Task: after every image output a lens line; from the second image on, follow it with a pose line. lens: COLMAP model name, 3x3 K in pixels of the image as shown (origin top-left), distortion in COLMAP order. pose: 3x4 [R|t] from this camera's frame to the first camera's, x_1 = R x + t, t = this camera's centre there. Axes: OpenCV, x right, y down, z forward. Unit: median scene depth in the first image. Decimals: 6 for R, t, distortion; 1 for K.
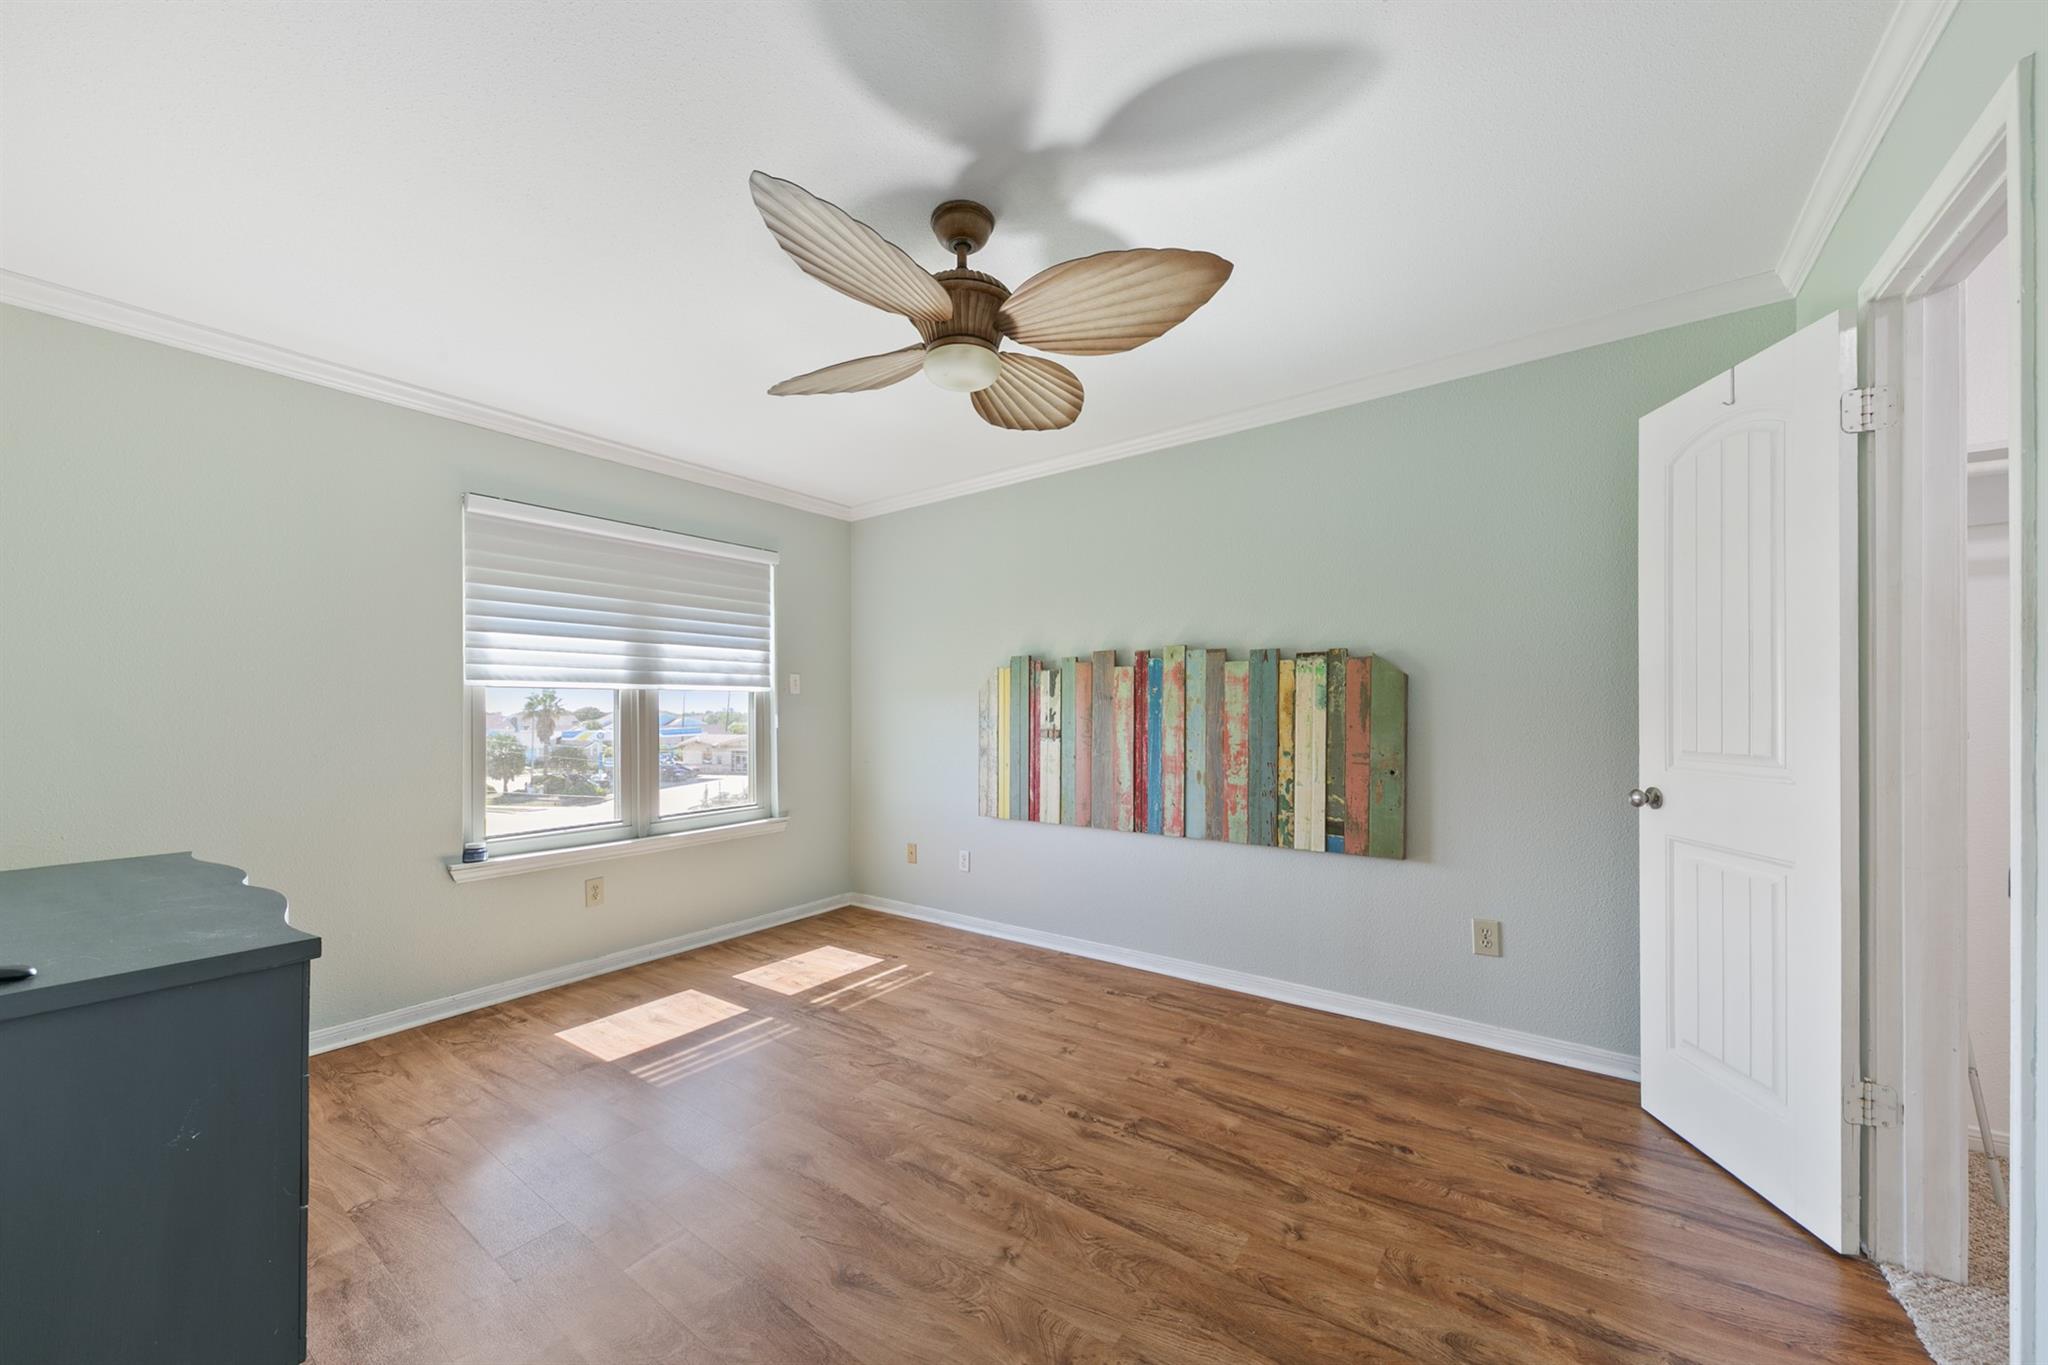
lens RADIAL K [[724.8, 0, 1026.1], [0, 724.8, 698.2], [0, 0, 1]] dist [0.009152, -0.000023]
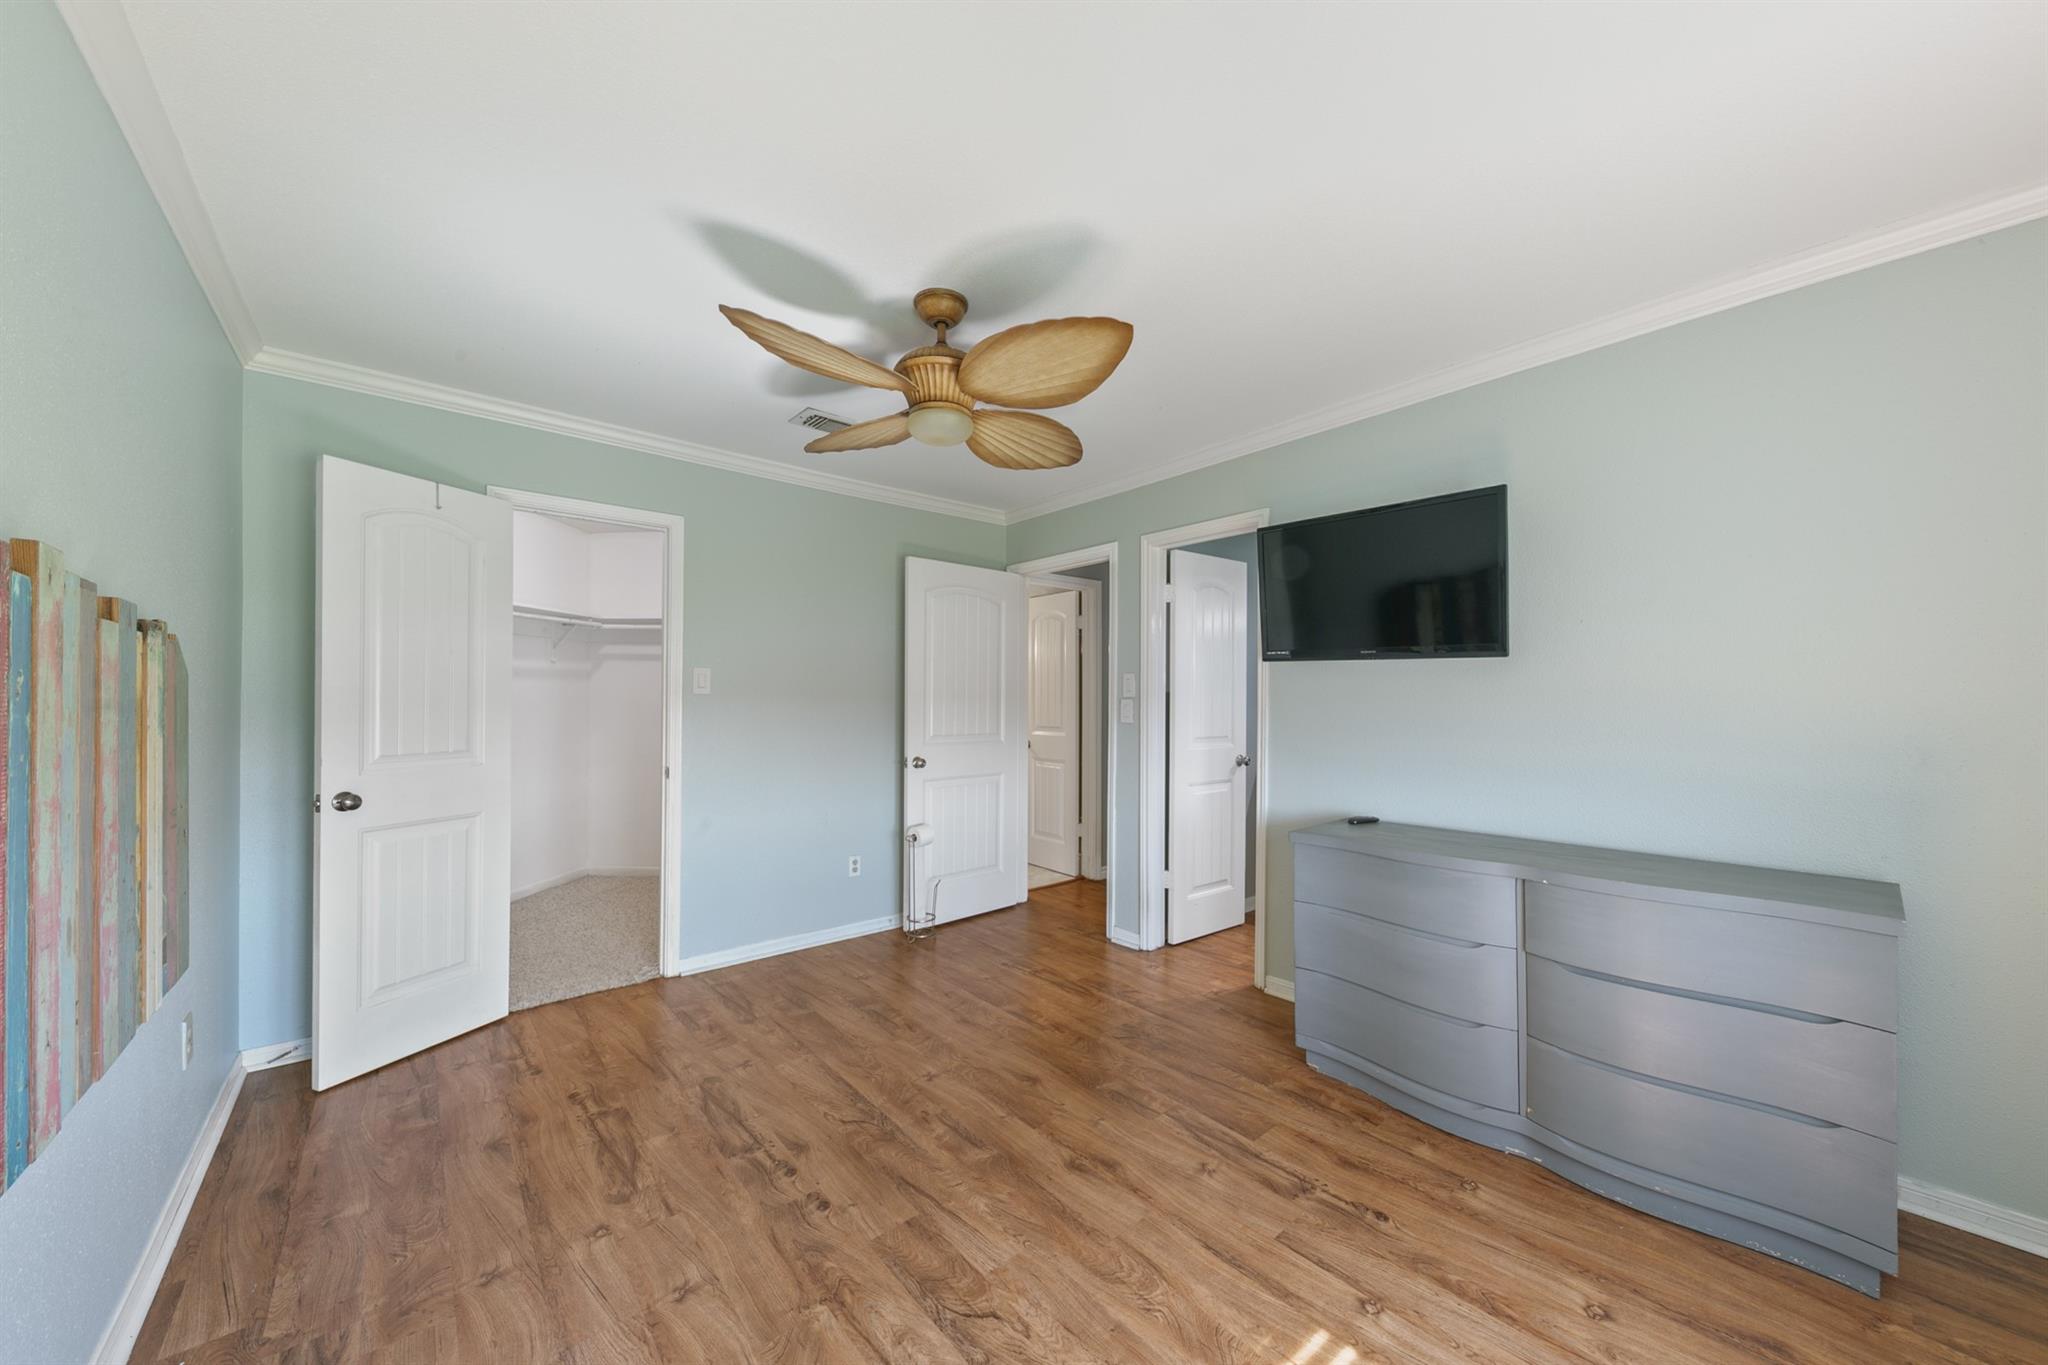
lens RADIAL K [[724.8, 0, 1026.1], [0, 724.8, 698.2], [0, 0, 1]] dist [0.009152, -0.000023]
pose [[-0.970515, 0.006527, 0.240954, -0.458354], [0.000879, 0.999722, -0.023542, 0.003452], [-0.241041, -0.022636, -0.970251, 1.889840]]
